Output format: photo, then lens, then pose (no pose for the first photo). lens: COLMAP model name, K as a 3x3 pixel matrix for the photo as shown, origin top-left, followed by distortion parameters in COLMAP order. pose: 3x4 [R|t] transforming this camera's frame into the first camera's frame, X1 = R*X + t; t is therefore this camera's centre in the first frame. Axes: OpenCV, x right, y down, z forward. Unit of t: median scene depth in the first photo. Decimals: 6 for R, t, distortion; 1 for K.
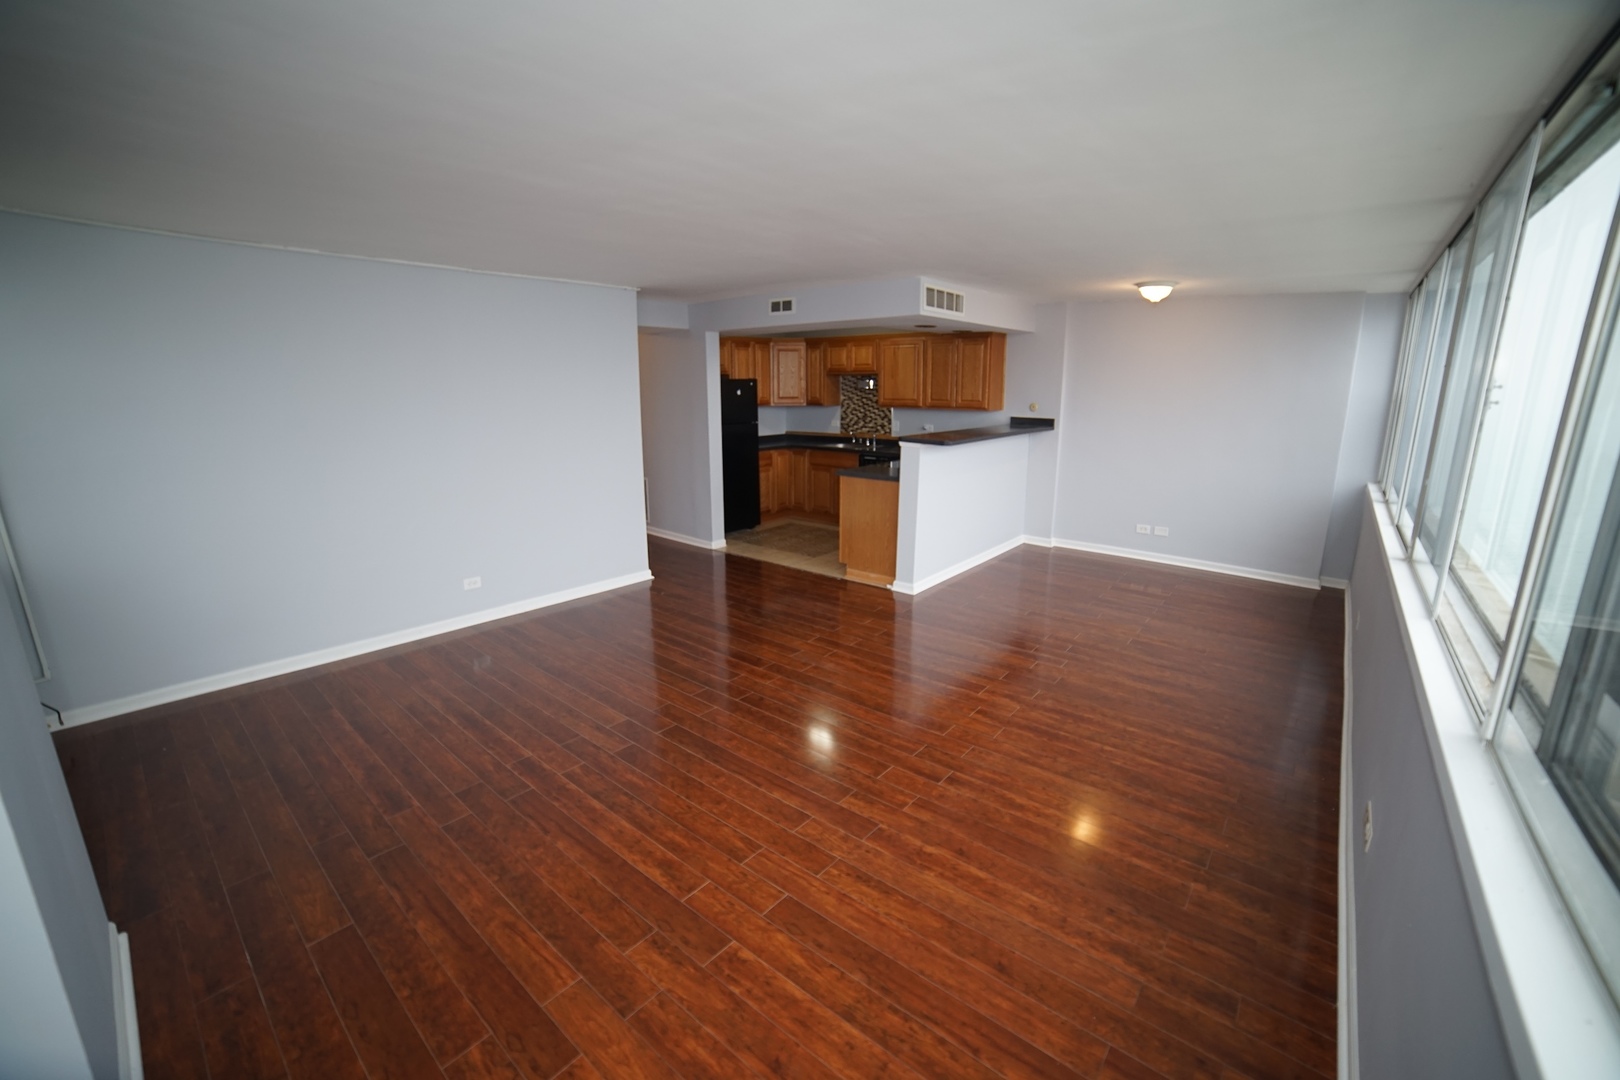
lens RADIAL K [[660.2, 0, 815.5], [0, 660.2, 529.7], [0, 0, 1]] dist [-0.114589, 0.040160]
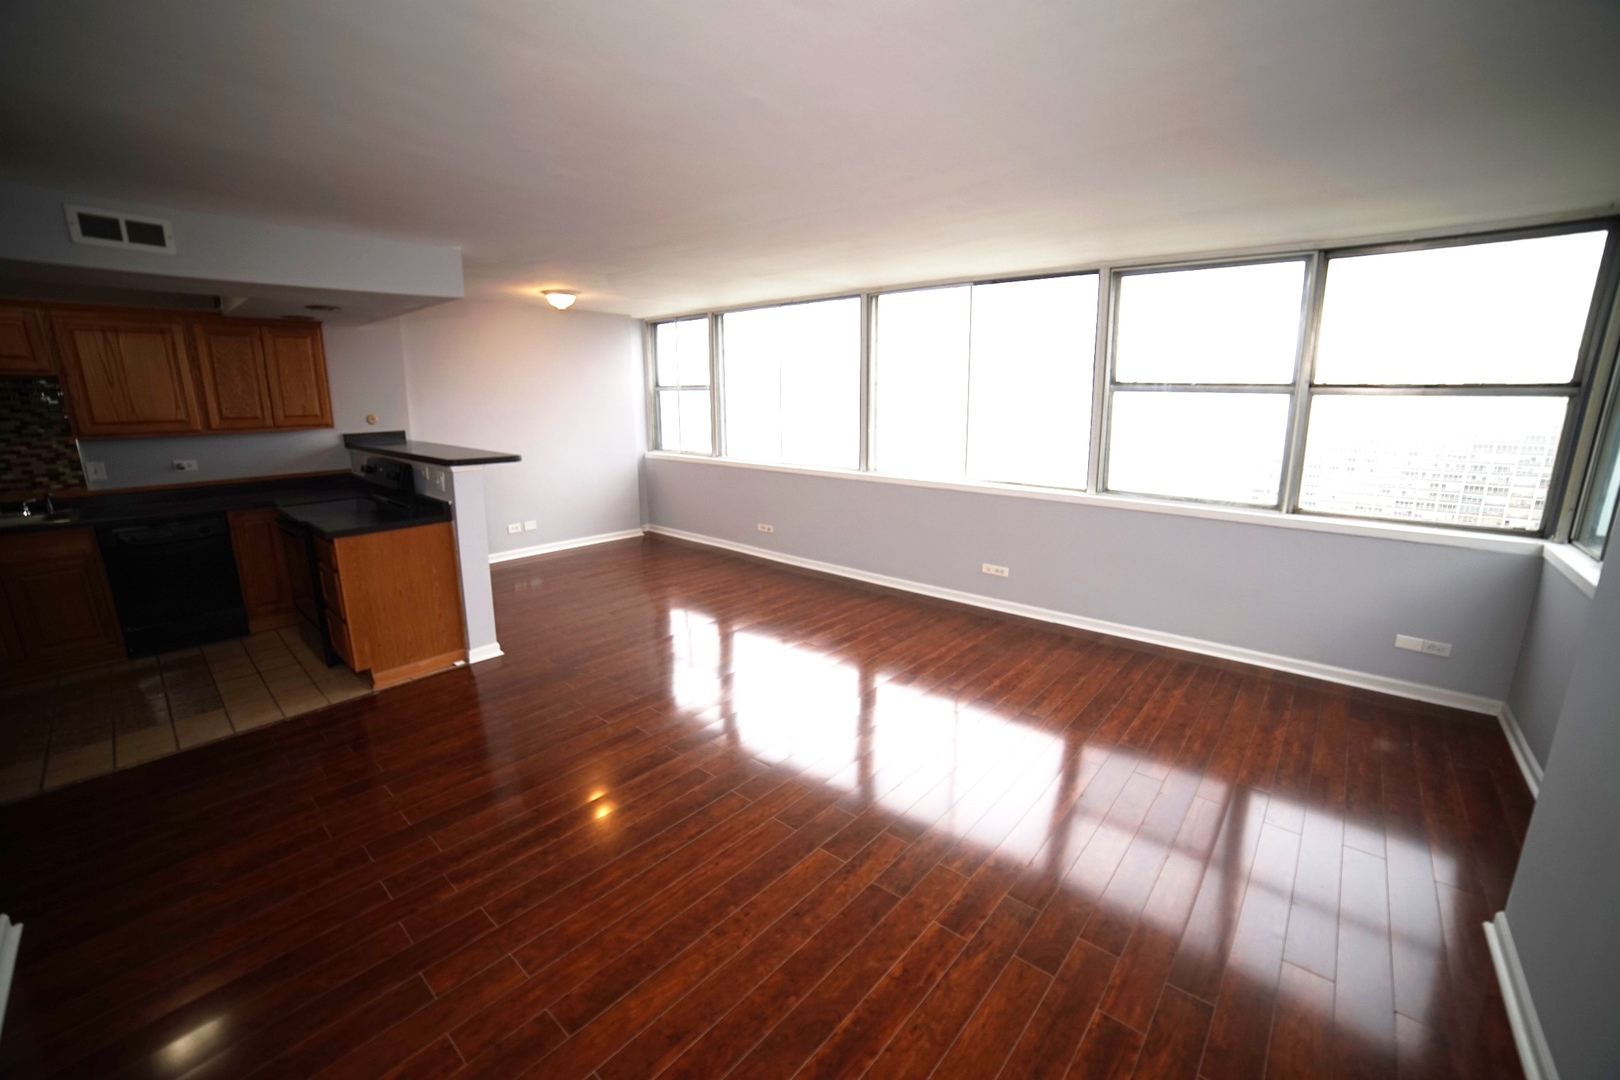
lens RADIAL K [[660.2, 0, 815.5], [0, 660.2, 529.7], [0, 0, 1]] dist [-0.114589, 0.040160]
pose [[0.018046, -0.206756, 0.978226, -0.486223], [0.218395, 0.955575, 0.197940, -0.098493], [-0.975694, 0.210068, 0.062399, 0.473602]]
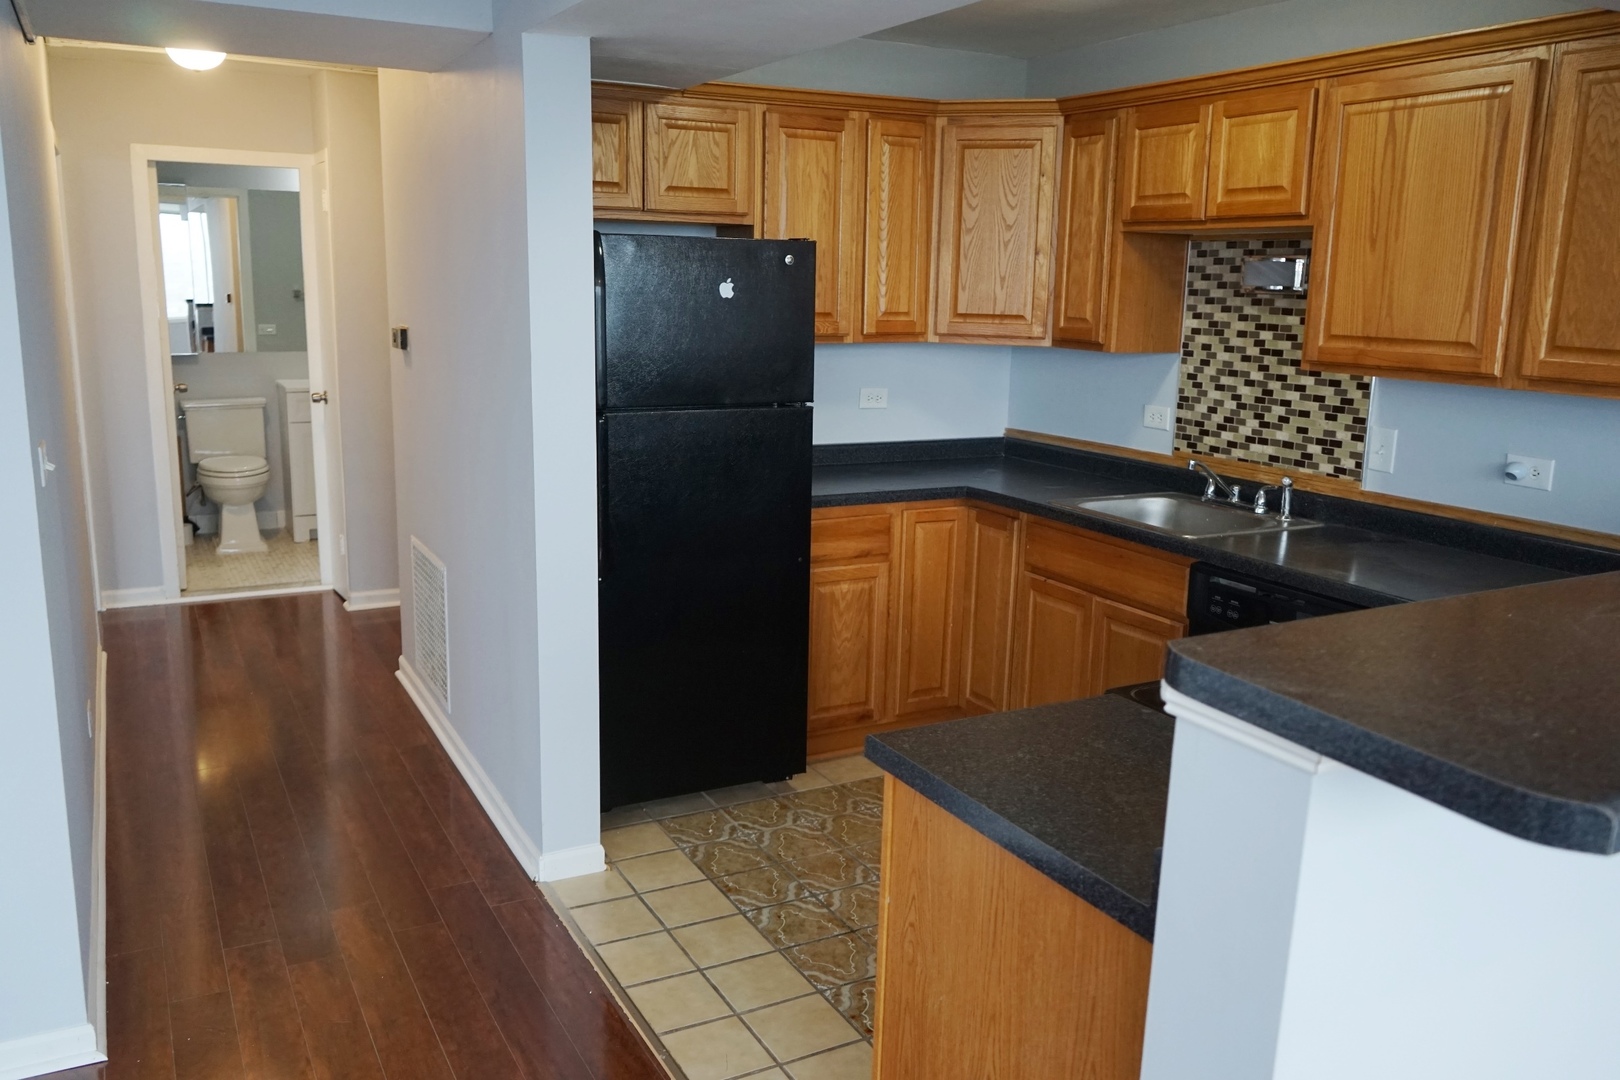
lens RADIAL K [[1289.7, 0, 810.0], [0, 1289.7, 540.0], [0, 0, 1]] dist [-0.023572, 0.012030]
pose [[0.927891, 0.097010, -0.360011, 0.125674], [-0.104394, 0.994535, -0.001074, -0.128330], [0.357940, 0.038579, 0.932947, 0.611071]]
